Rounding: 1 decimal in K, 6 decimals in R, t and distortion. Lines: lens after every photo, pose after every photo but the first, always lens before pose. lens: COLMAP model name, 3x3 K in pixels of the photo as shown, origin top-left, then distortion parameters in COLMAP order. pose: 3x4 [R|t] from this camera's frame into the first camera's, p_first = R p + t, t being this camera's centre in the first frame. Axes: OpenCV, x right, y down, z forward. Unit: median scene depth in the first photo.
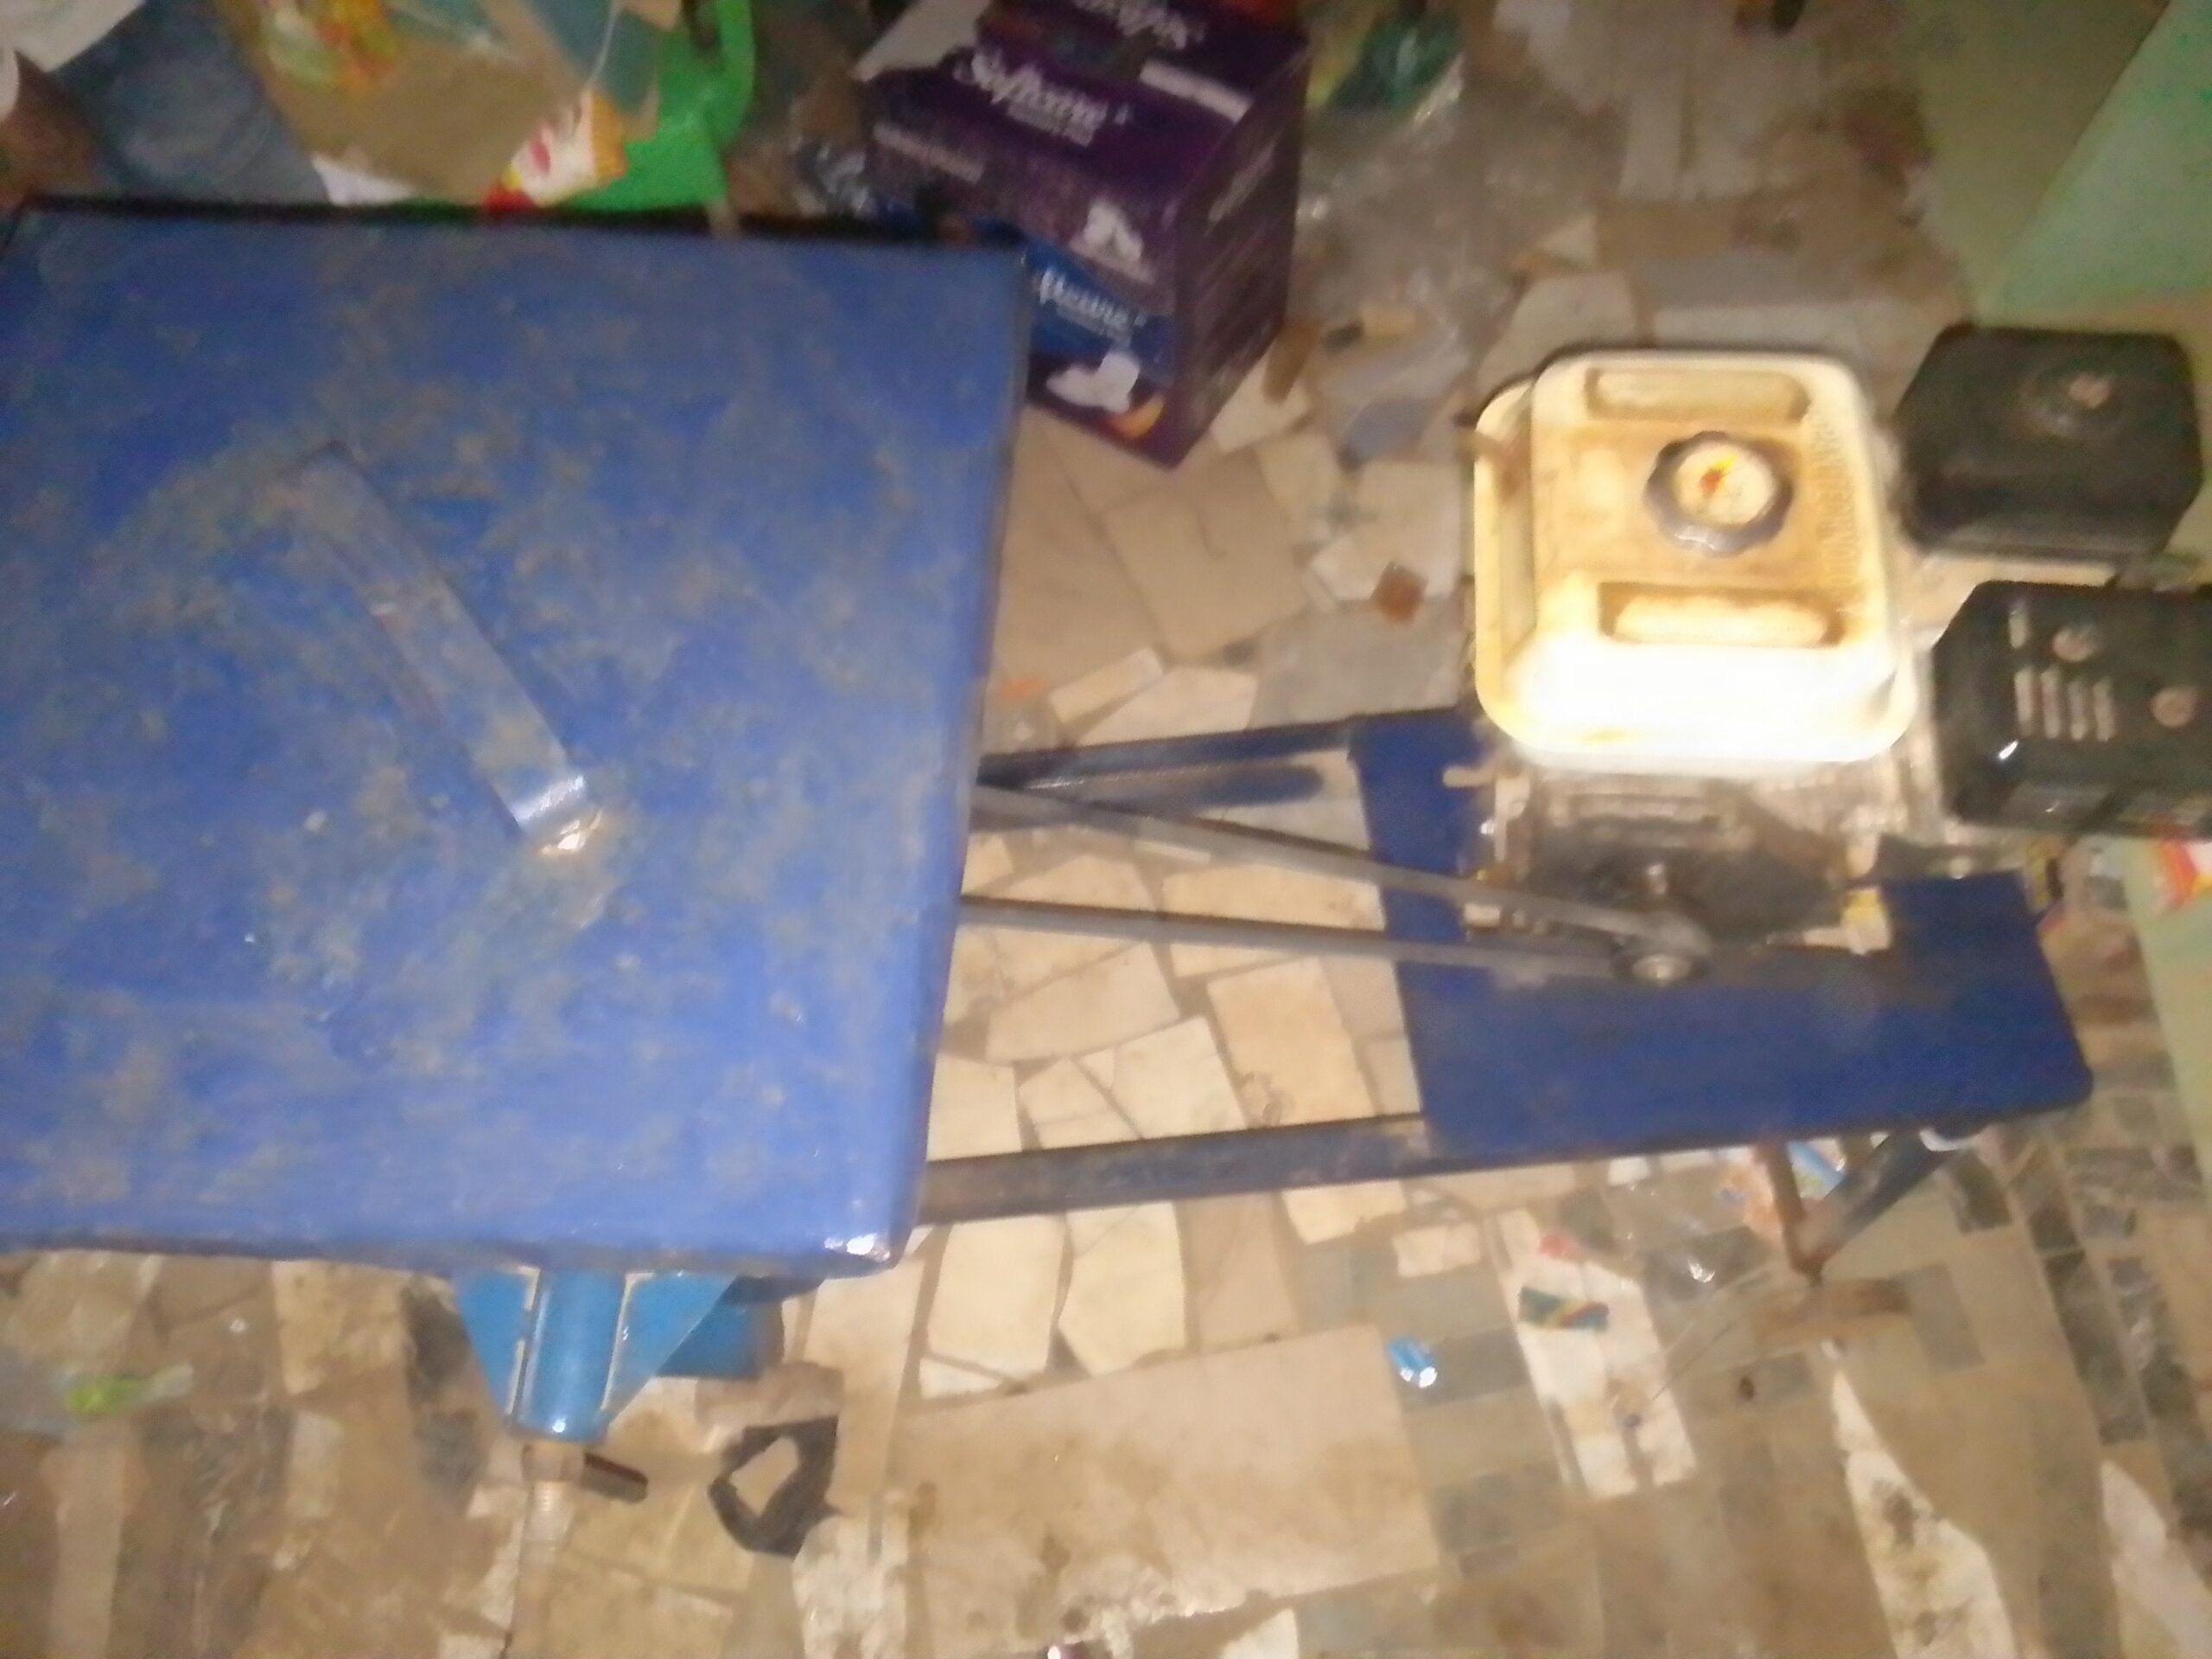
lens RADIAL K [[1819.1, 0, 988.0], [0, 1819.1, 813.9], [0, 0, 1]] dist [0.040079, -0.056588]
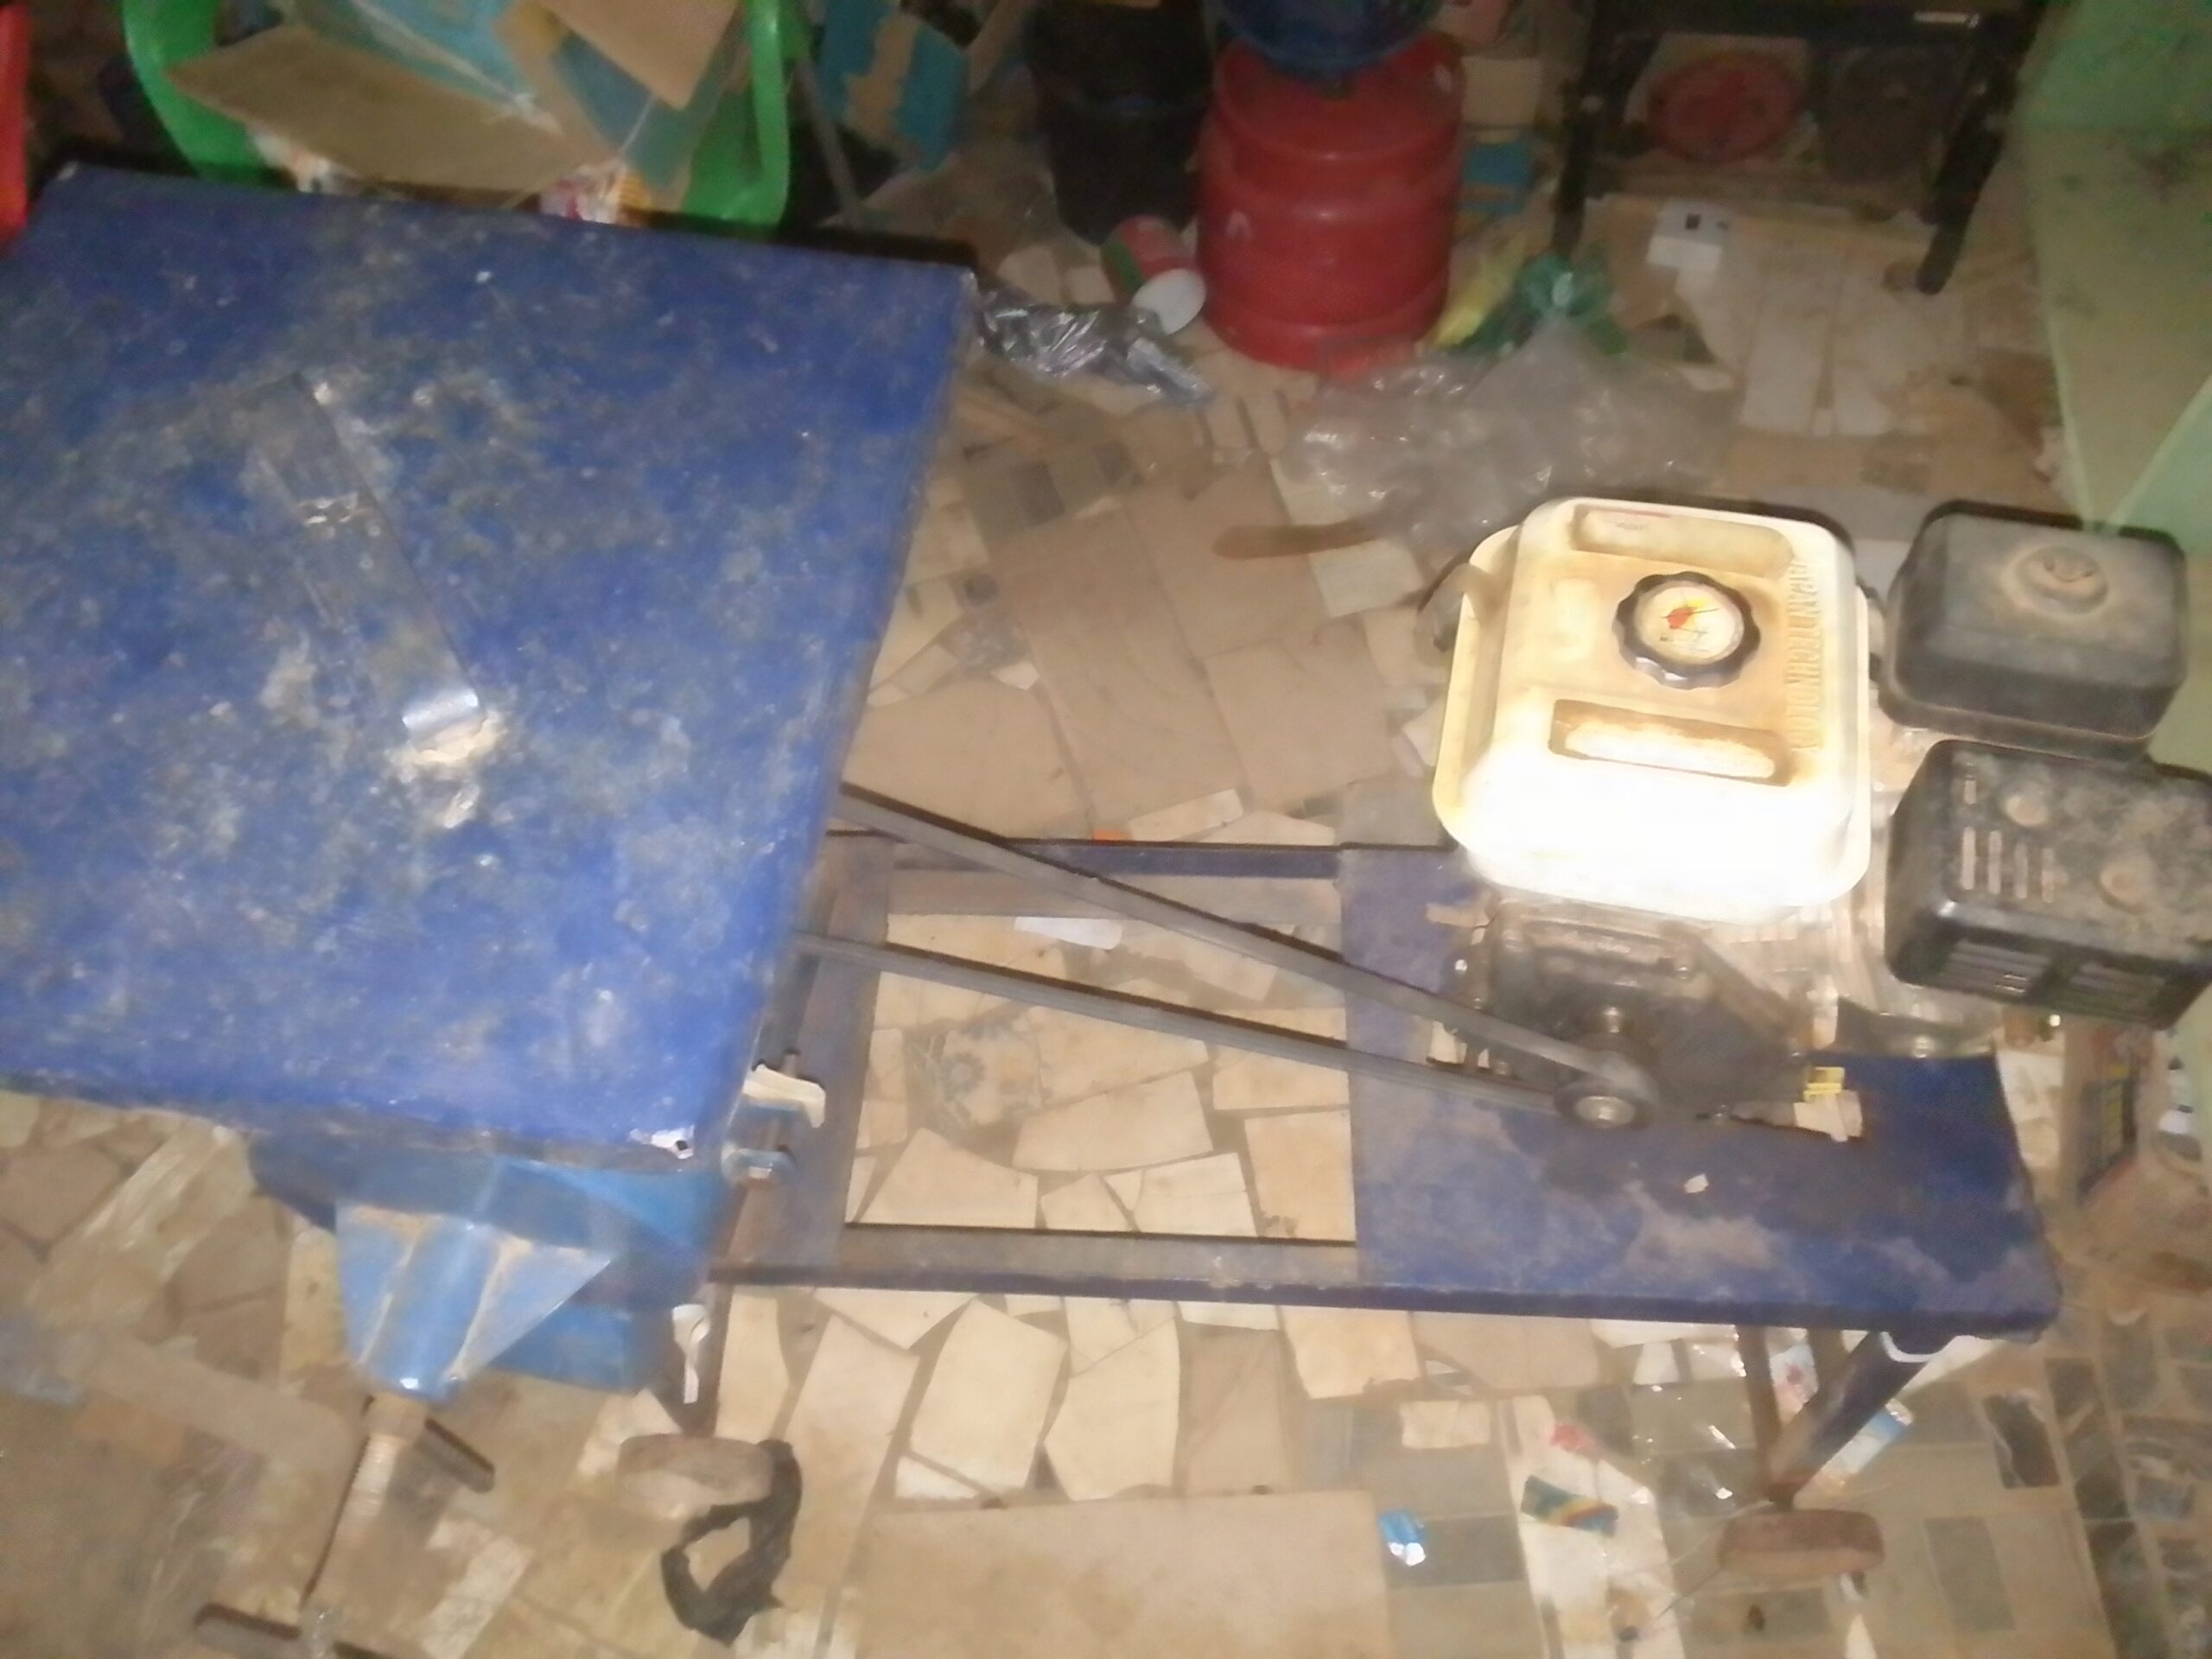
lens RADIAL K [[1732.7, 0, 1087.1], [0, 1732.7, 810.1], [0, 0, 1]] dist [0.054974, -0.096556]
pose [[0.990234, 0.115853, -0.077549, 0.097141], [-0.123682, 0.986729, -0.105207, 0.038622], [0.064331, 0.113771, 0.991422, 0.024450]]
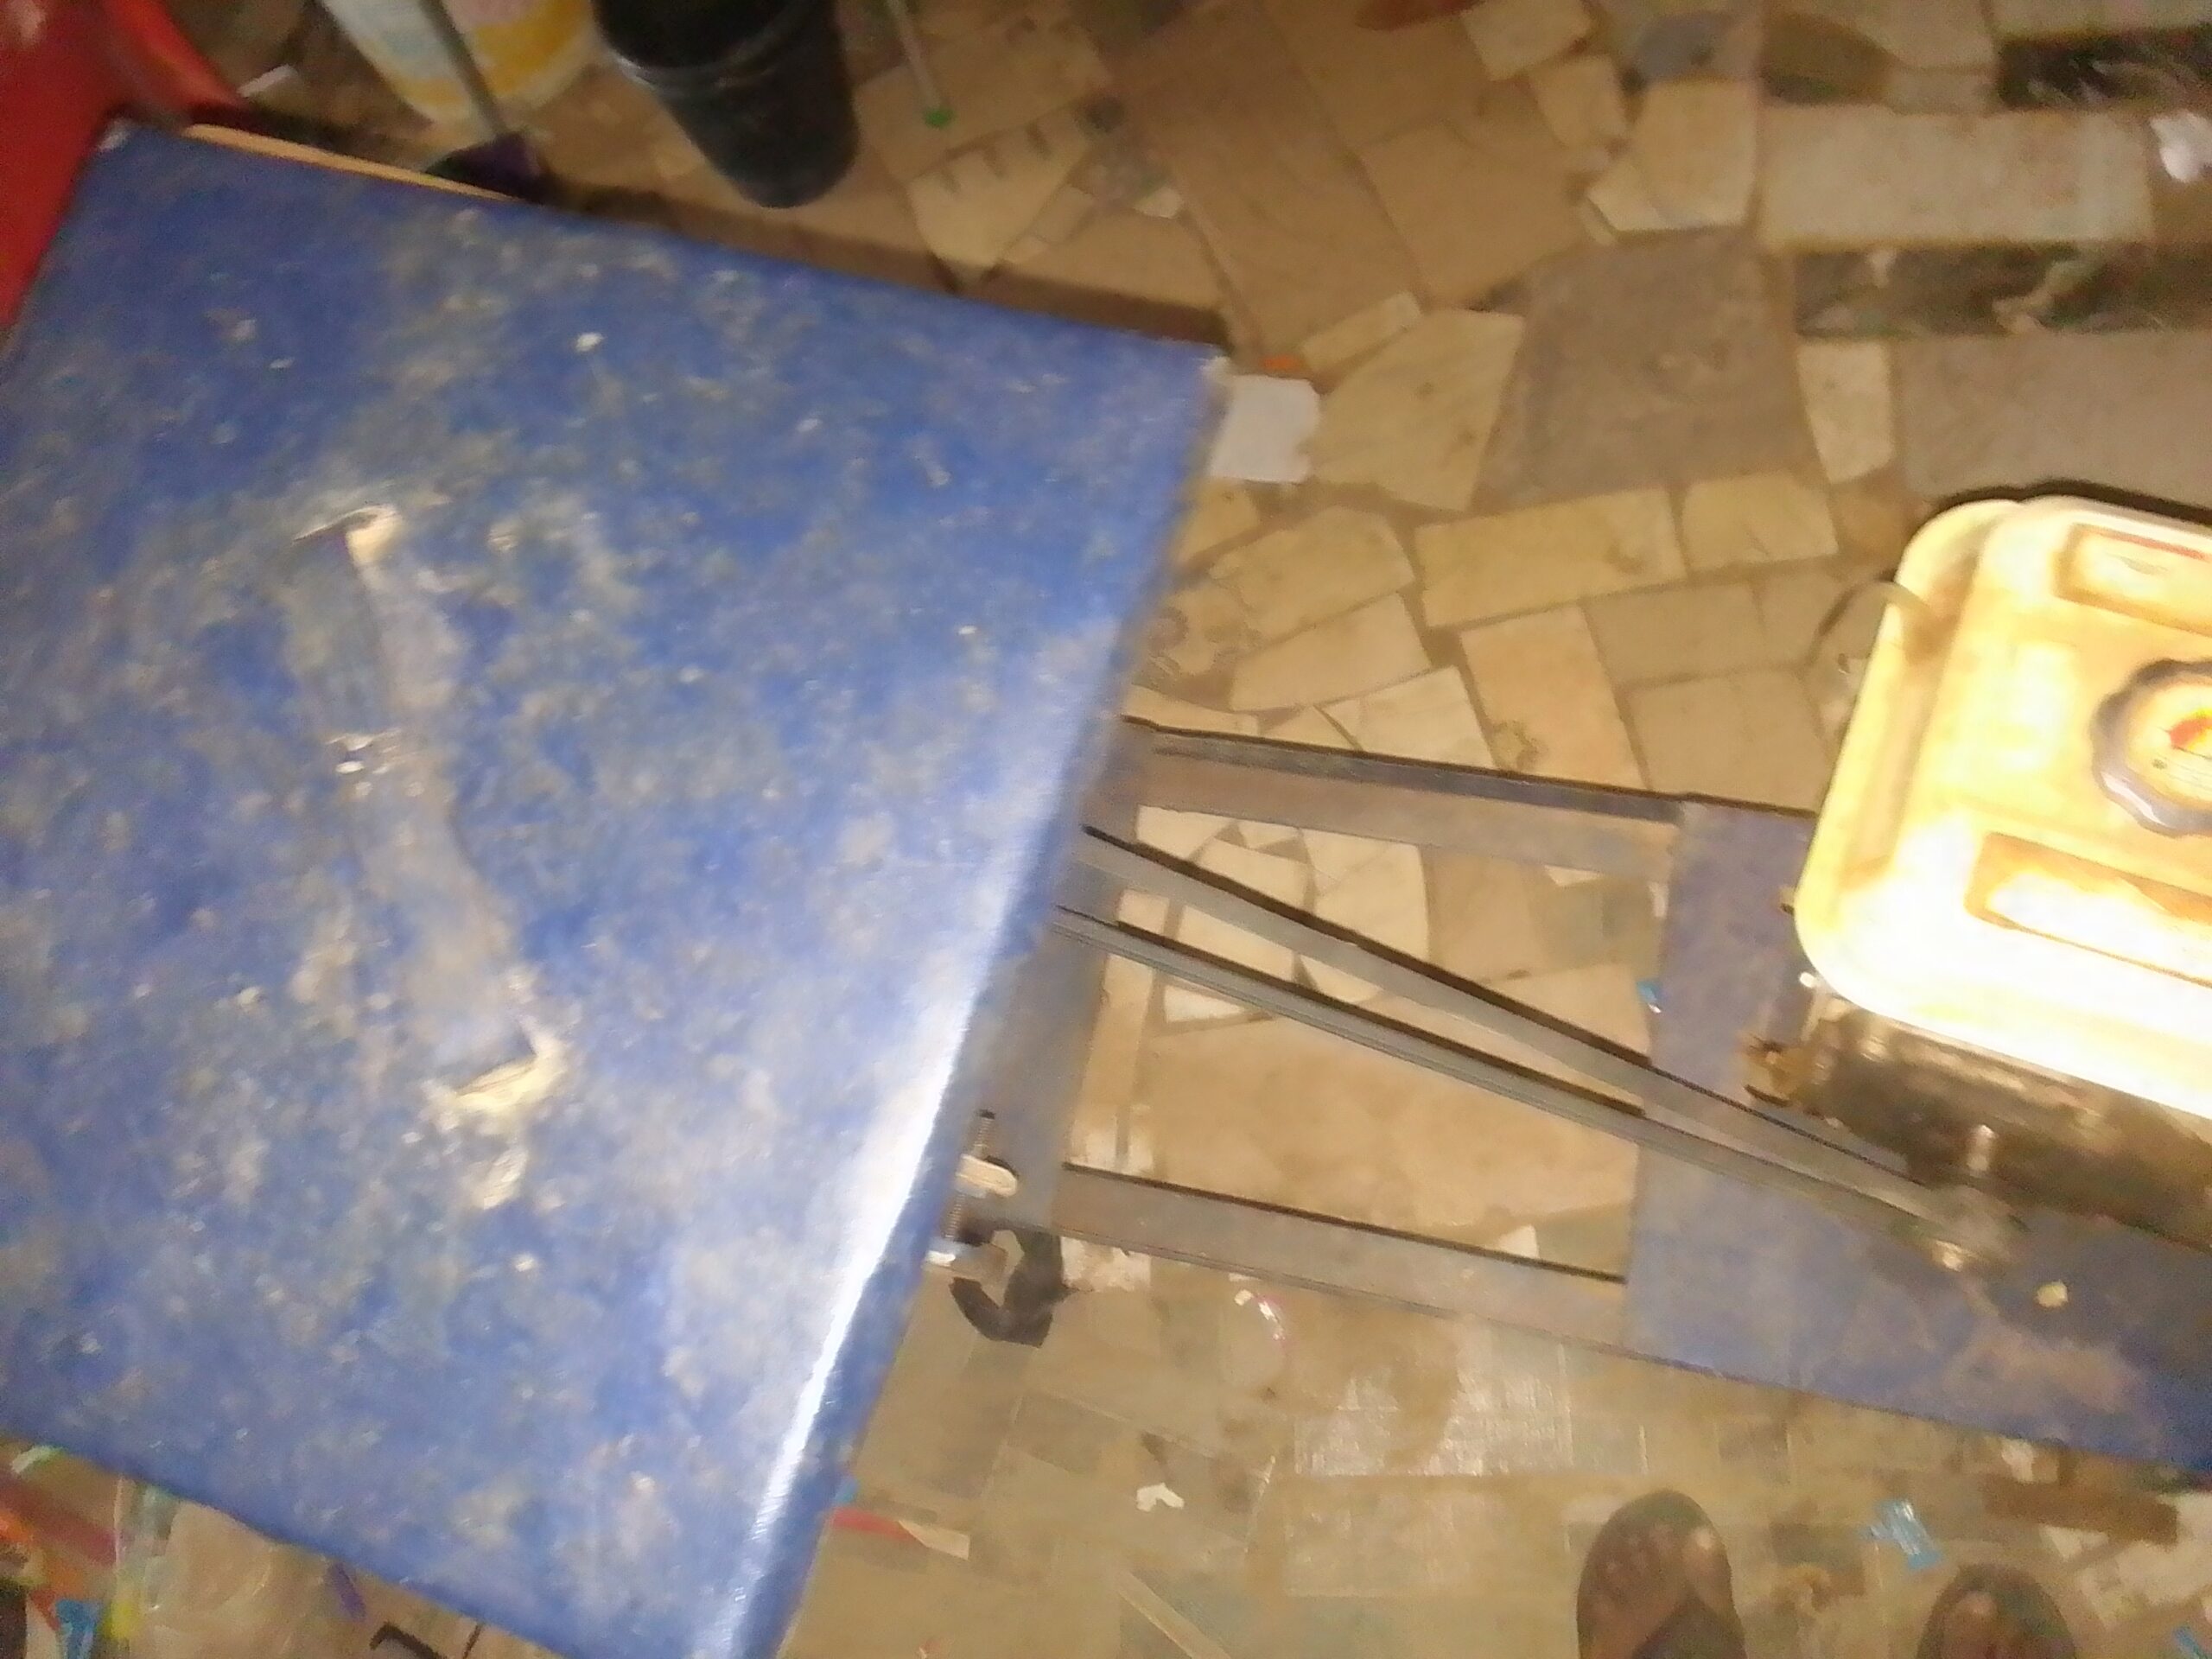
lens RADIAL K [[1732.7, 0, 1089.1], [0, 1732.7, 833.3], [0, 0, 1]] dist [0.054974, -0.096556]
pose [[0.945394, 0.242451, -0.217823, 0.085357], [-0.198469, 0.958360, 0.205322, -0.118339], [0.258533, -0.150879, 0.954147, 0.123911]]
